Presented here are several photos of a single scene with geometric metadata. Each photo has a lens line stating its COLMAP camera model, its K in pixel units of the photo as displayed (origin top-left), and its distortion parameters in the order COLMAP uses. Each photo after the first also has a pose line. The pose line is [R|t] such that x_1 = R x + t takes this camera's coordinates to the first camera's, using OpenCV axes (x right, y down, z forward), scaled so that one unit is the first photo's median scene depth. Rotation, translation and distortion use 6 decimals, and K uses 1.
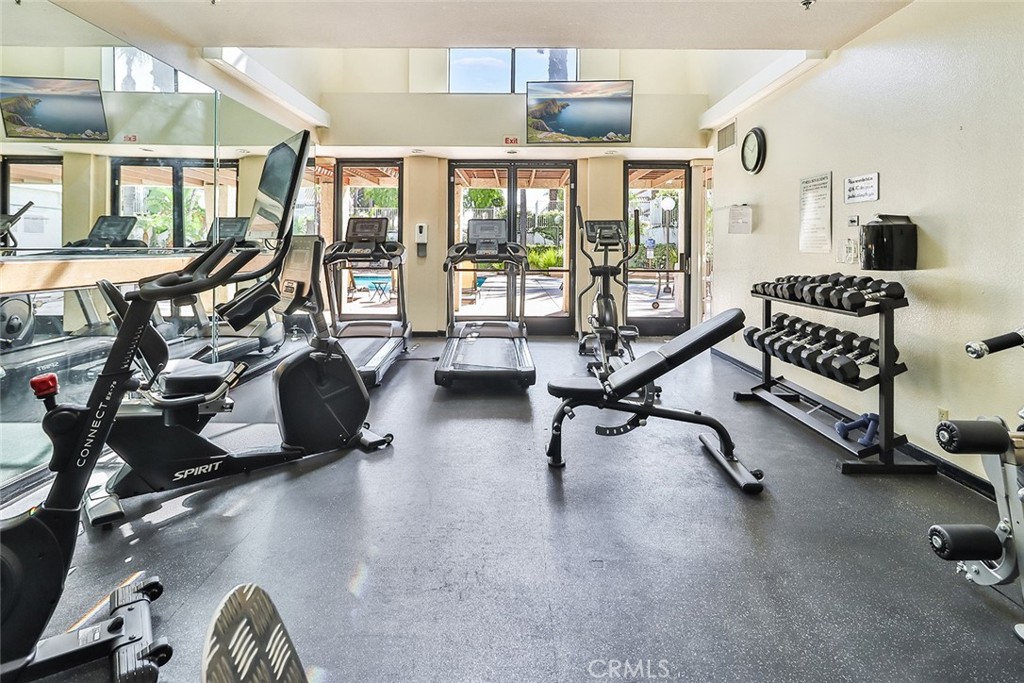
lens RADIAL K [[536.4, 0, 513.8], [0, 536.4, 236.3], [0, 0, 1]] dist [-0.012851, 0.009157]
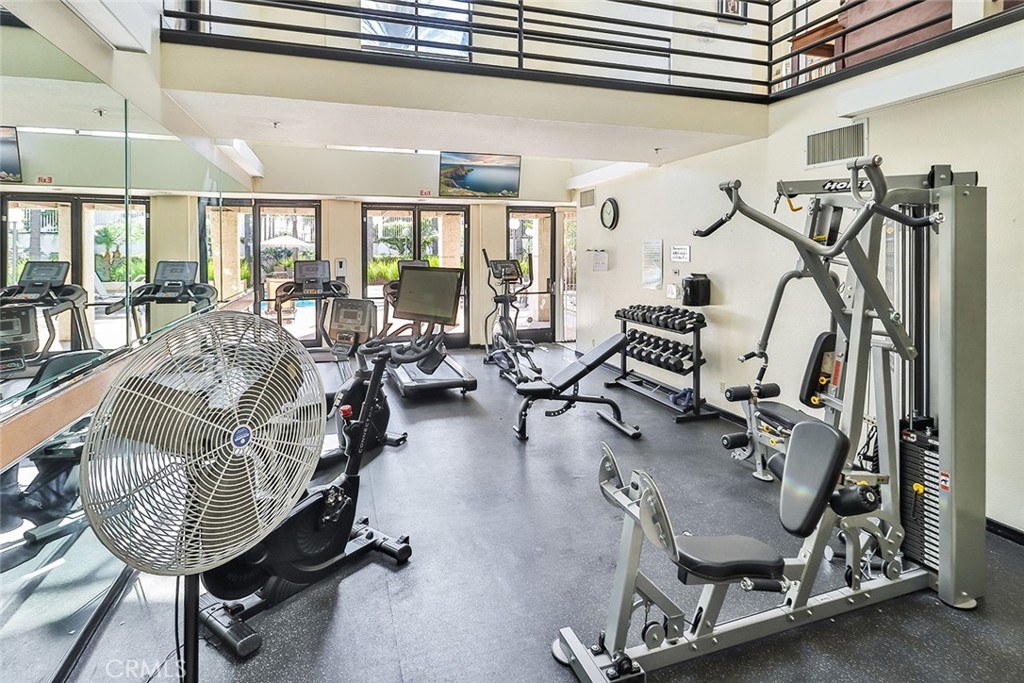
lens RADIAL K [[536.4, 0, 513.8], [0, 536.4, 236.3], [0, 0, 1]] dist [-0.012851, 0.009157]
pose [[0.945825, 0.002031, 0.324671, -0.423373], [-0.001788, 0.999998, -0.001048, -0.156208], [-0.324672, 0.000411, 0.945827, -0.453860]]
